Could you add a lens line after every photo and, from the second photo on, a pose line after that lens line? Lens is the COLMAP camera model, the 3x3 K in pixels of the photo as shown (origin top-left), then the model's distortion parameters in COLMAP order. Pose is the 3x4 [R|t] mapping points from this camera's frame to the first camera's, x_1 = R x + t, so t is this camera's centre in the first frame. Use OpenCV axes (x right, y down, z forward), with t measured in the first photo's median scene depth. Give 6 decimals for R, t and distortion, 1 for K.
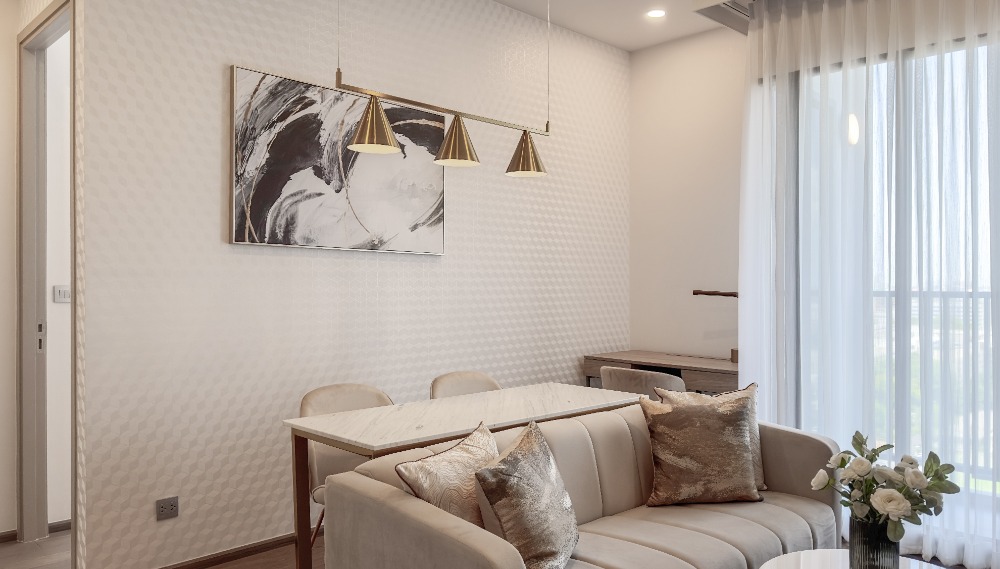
lens RADIAL K [[737.0, 0, 505.5], [0, 737.0, 282.3], [0, 0, 1]] dist [0.124633, -0.206475]
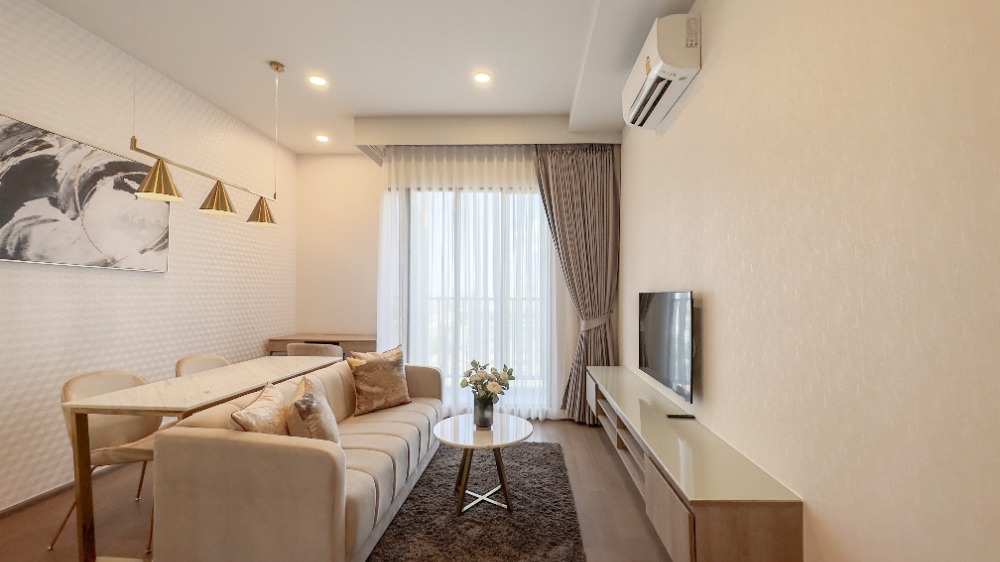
lens RADIAL K [[427.8, 0, 500.0], [0, 427.8, 281.0], [0, 0, 1]] dist [0.000476, 0.000114]
pose [[0.753670, 0.020784, 0.656924, -0.190608], [-0.005666, 0.999668, -0.025126, -0.005151], [-0.657228, 0.015215, 0.753538, -0.022040]]
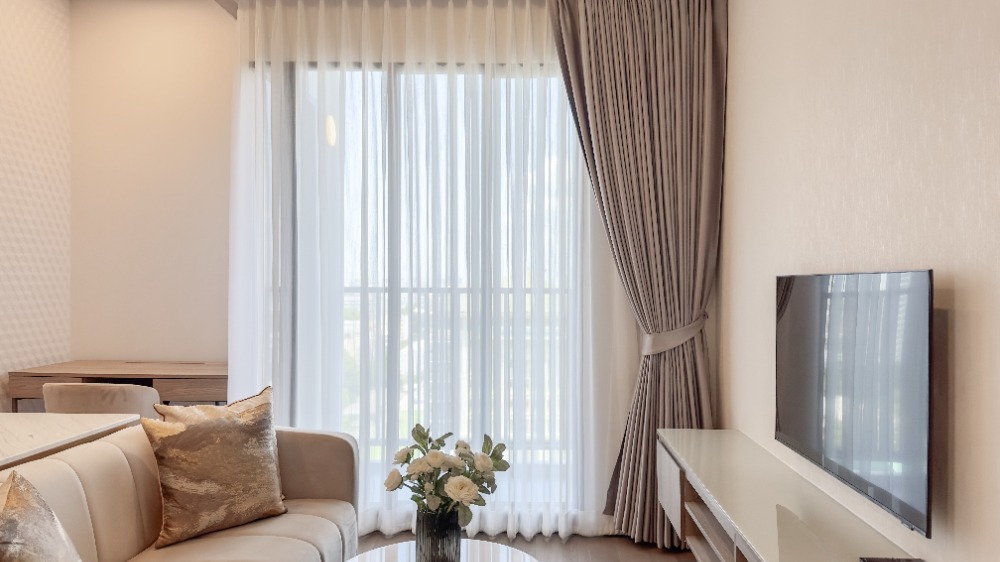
lens RADIAL K [[753.3, 0, 504.1], [0, 753.3, 276.4], [0, 0, 1]] dist [0.123554, -0.183385]
pose [[0.737487, 0.006381, 0.675331, -0.084125], [-0.005219, 0.999979, -0.003749, -0.000775], [-0.675341, -0.000760, 0.737505, 0.088227]]
